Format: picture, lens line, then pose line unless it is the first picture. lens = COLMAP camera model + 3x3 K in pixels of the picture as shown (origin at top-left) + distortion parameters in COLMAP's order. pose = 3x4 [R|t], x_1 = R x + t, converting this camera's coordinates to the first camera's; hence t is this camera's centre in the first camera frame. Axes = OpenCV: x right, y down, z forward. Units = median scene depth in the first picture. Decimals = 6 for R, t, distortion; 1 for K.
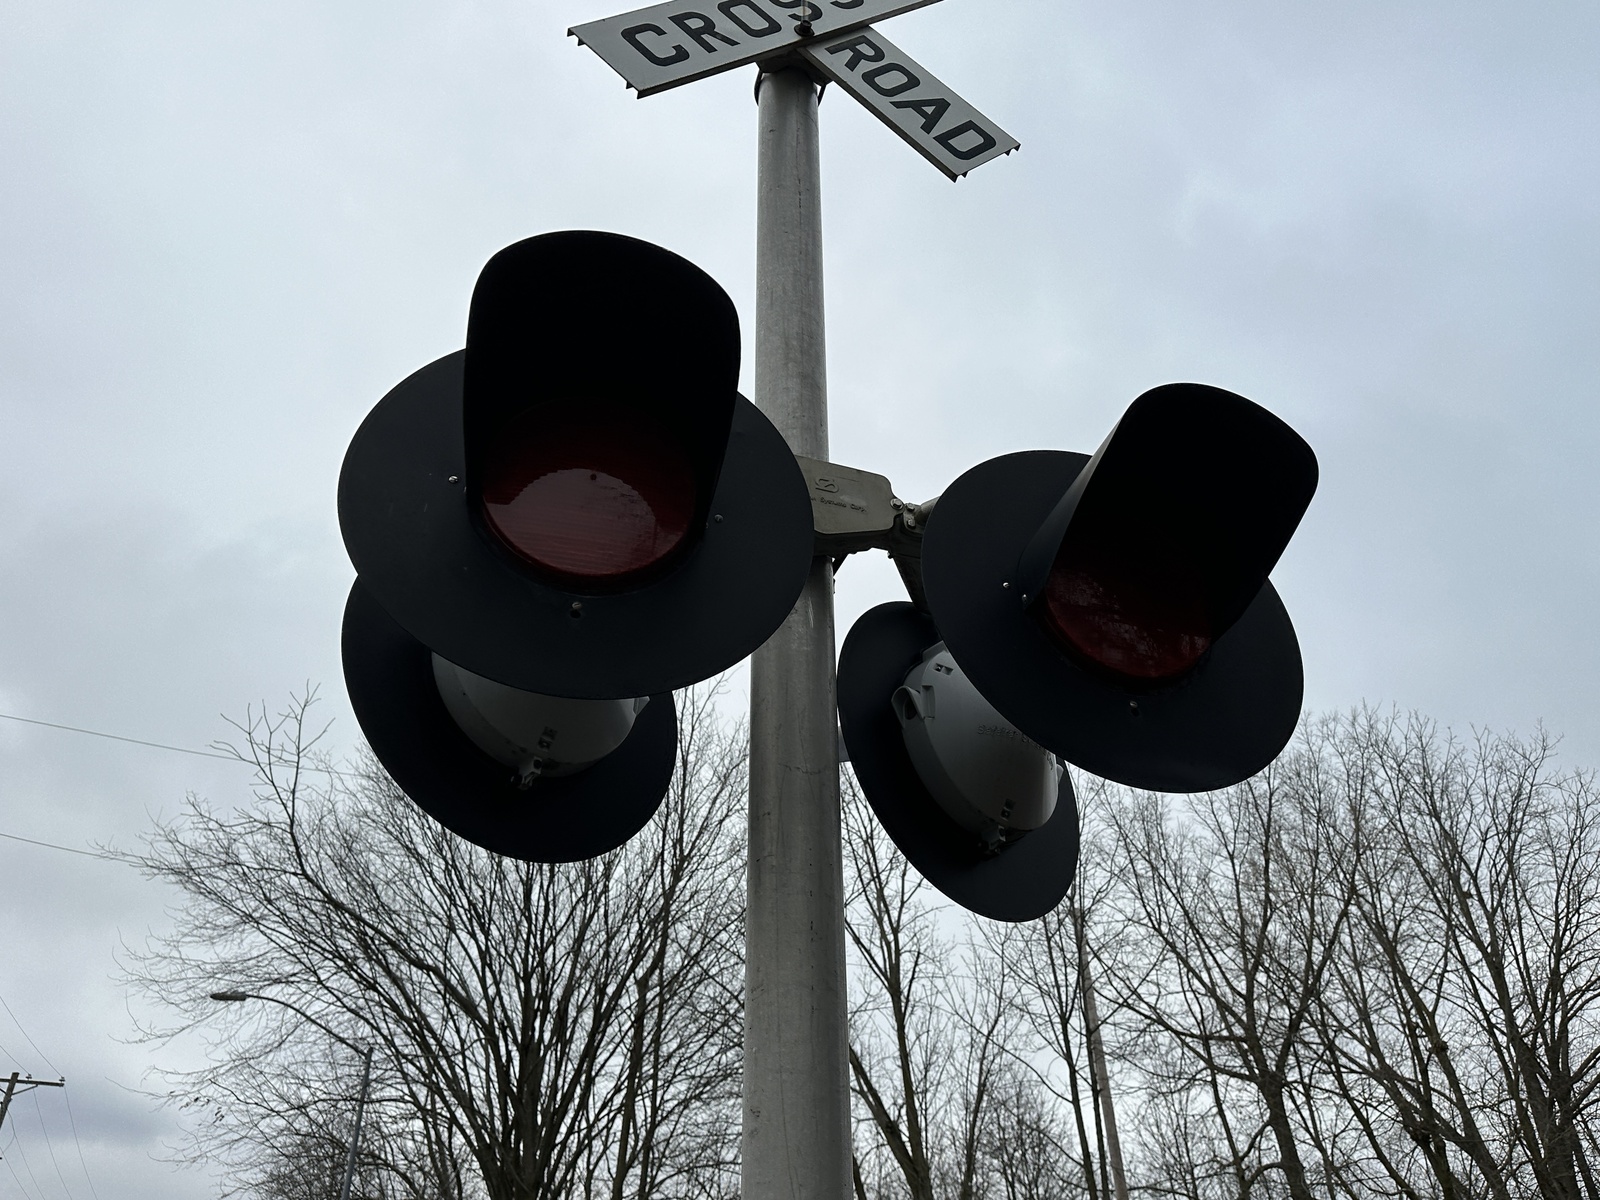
lens RADIAL K [[1230.7, 0, 796.6], [0, 1230.7, 593.9], [0, 0, 1]] dist [0.012792, -0.005843]
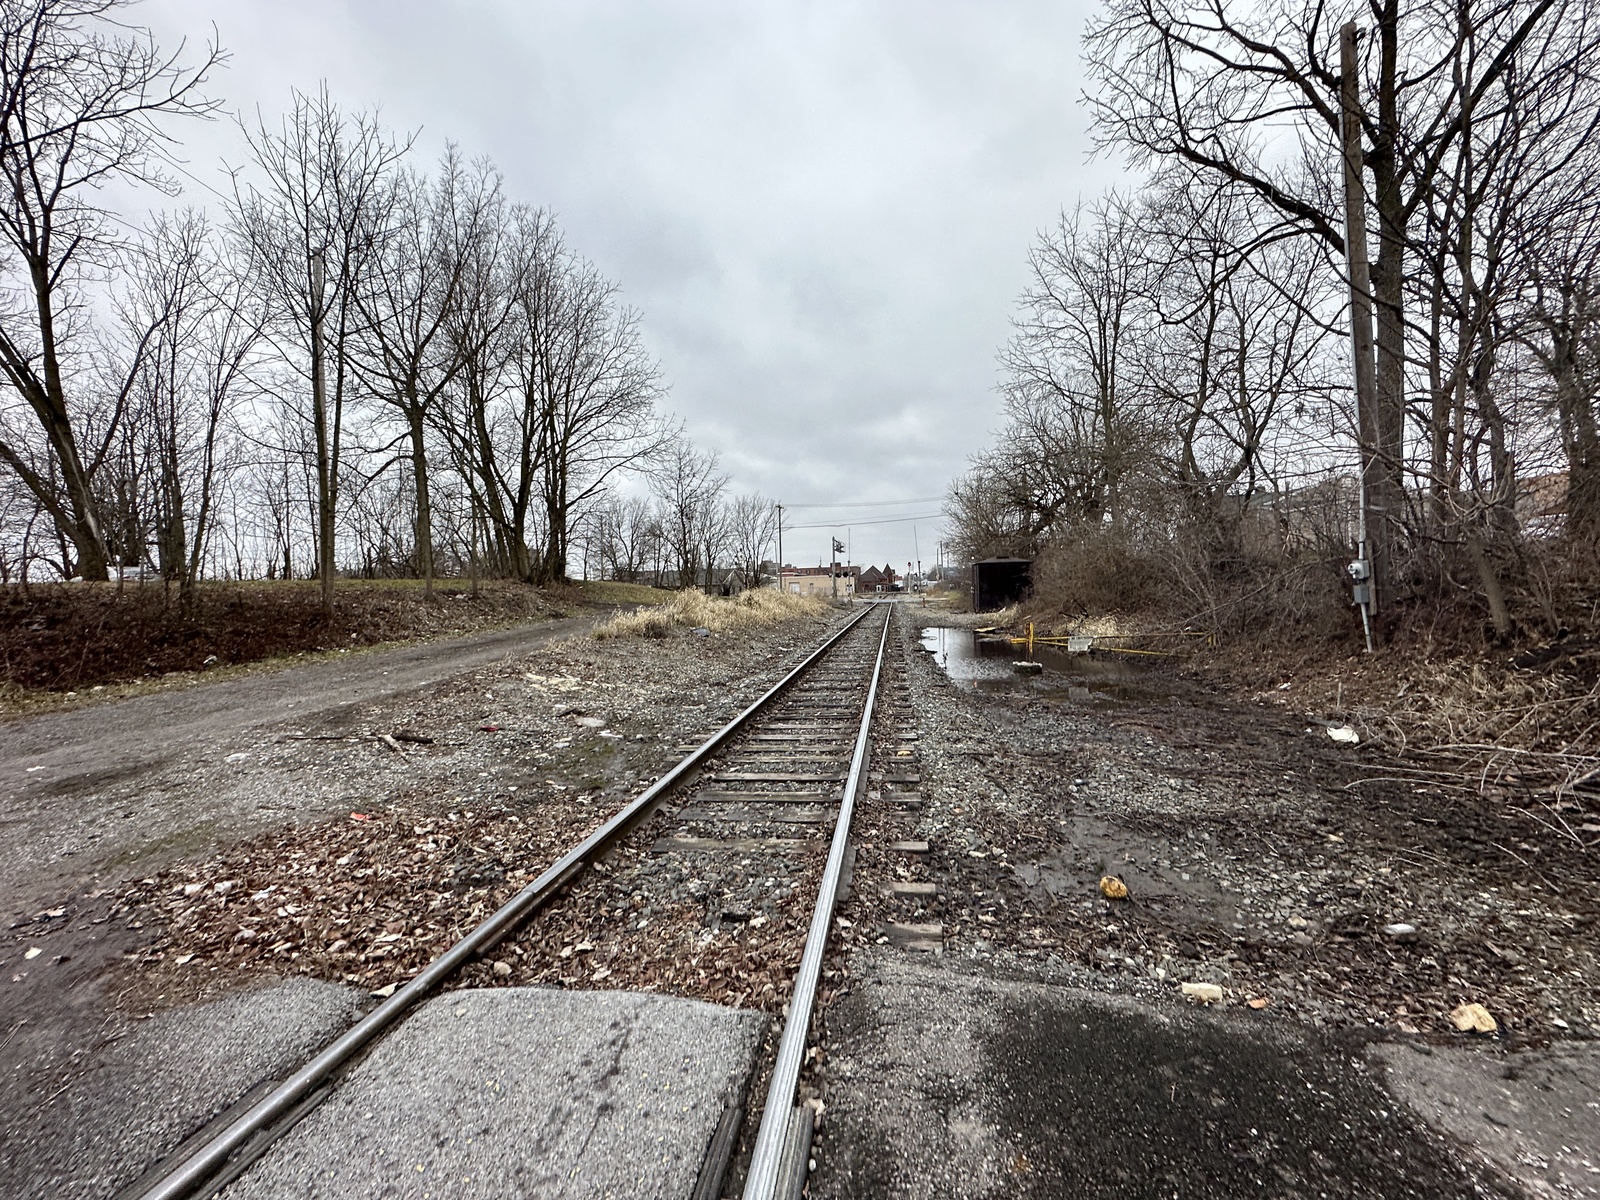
lens RADIAL K [[633.6, 0, 800.0], [0, 633.6, 600.0], [0, 0, 1]] dist [-0.000584, 0.000043]
pose [[0.536823, 0.001080, 0.843694, -0.058823], [-0.481051, 0.821916, 0.305030, 0.107996], [-0.693117, -0.569607, 0.441743, 0.139642]]
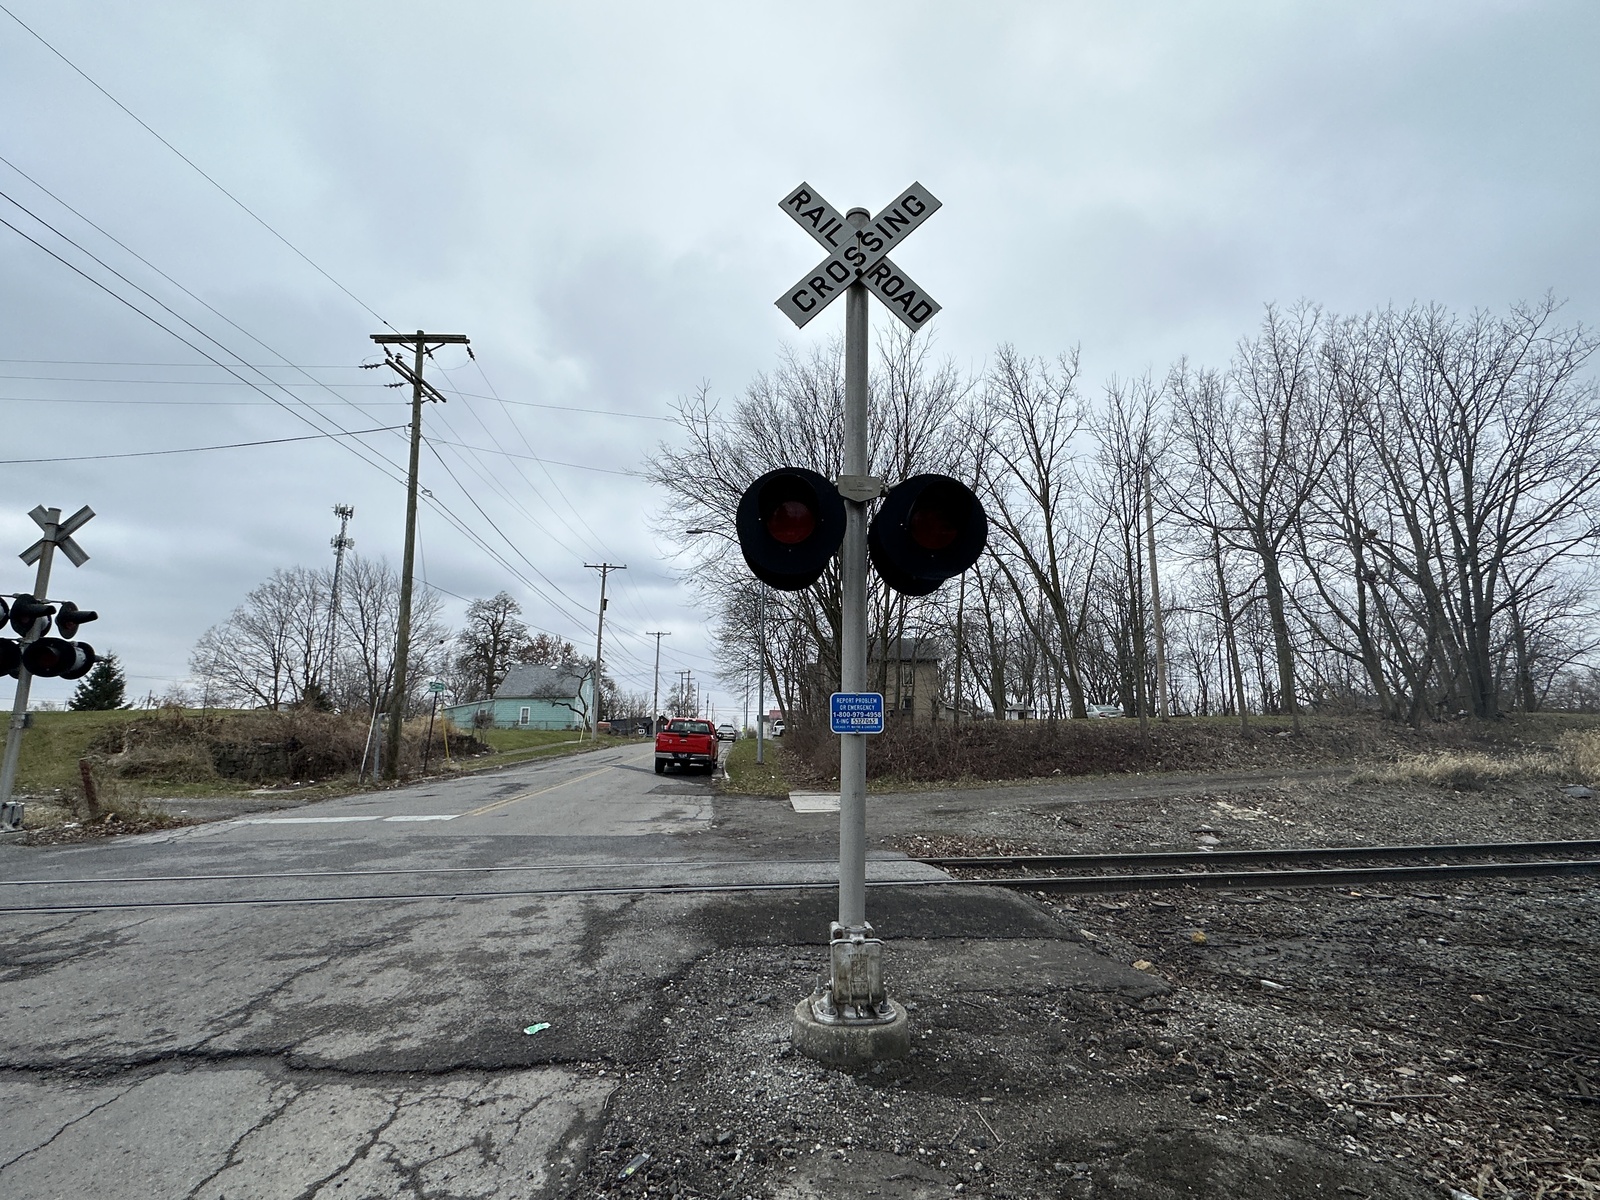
lens RADIAL K [[746.4, 0, 804.8], [0, 746.4, 602.9], [0, 0, 1]] dist [-0.002498, -0.000067]
pose [[0.965768, -0.015208, -0.258959, 0.032611], [0.125573, 0.900927, 0.415406, -0.053376], [0.226986, -0.433704, 0.871997, -0.081663]]
